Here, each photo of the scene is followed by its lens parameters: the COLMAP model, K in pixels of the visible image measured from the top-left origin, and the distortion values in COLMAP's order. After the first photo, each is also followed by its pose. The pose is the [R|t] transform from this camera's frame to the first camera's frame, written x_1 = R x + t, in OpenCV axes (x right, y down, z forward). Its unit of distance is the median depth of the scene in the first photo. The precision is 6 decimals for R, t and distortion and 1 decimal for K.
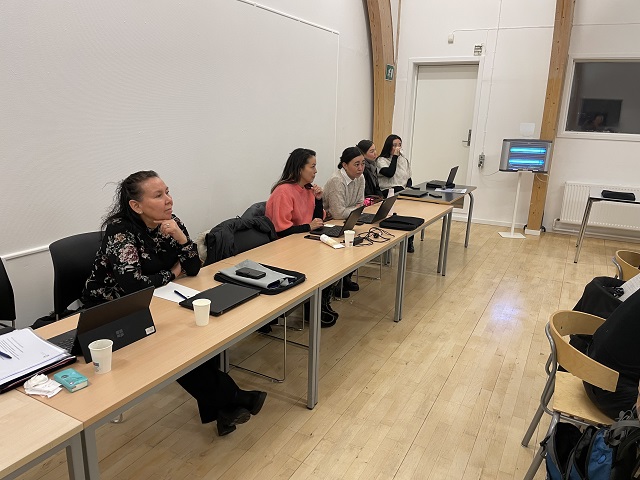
lens RADIAL K [[484.8, 0, 315.7], [0, 484.8, 241.6], [0, 0, 1]] dist [0.062278, 0.001143]
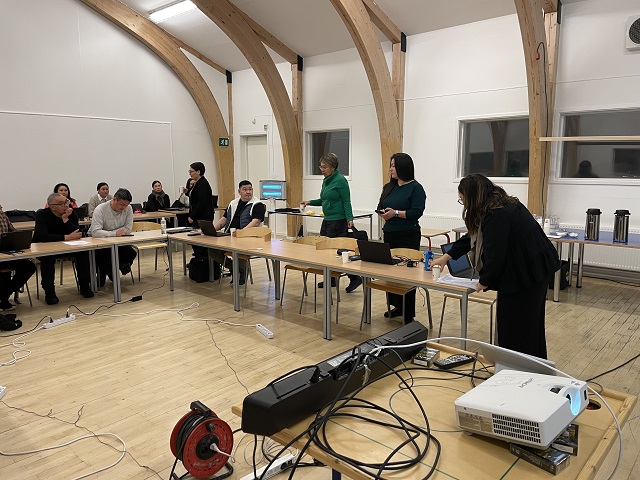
lens RADIAL K [[484.8, 0, 323.7], [0, 484.8, 239.0], [0, 0, 1]] dist [0.062278, 0.001143]
pose [[0.974298, 0.003826, -0.225232, 0.837271], [-0.028789, 0.993771, -0.107655, 0.137852], [0.223418, 0.111372, 0.968339, -0.452175]]
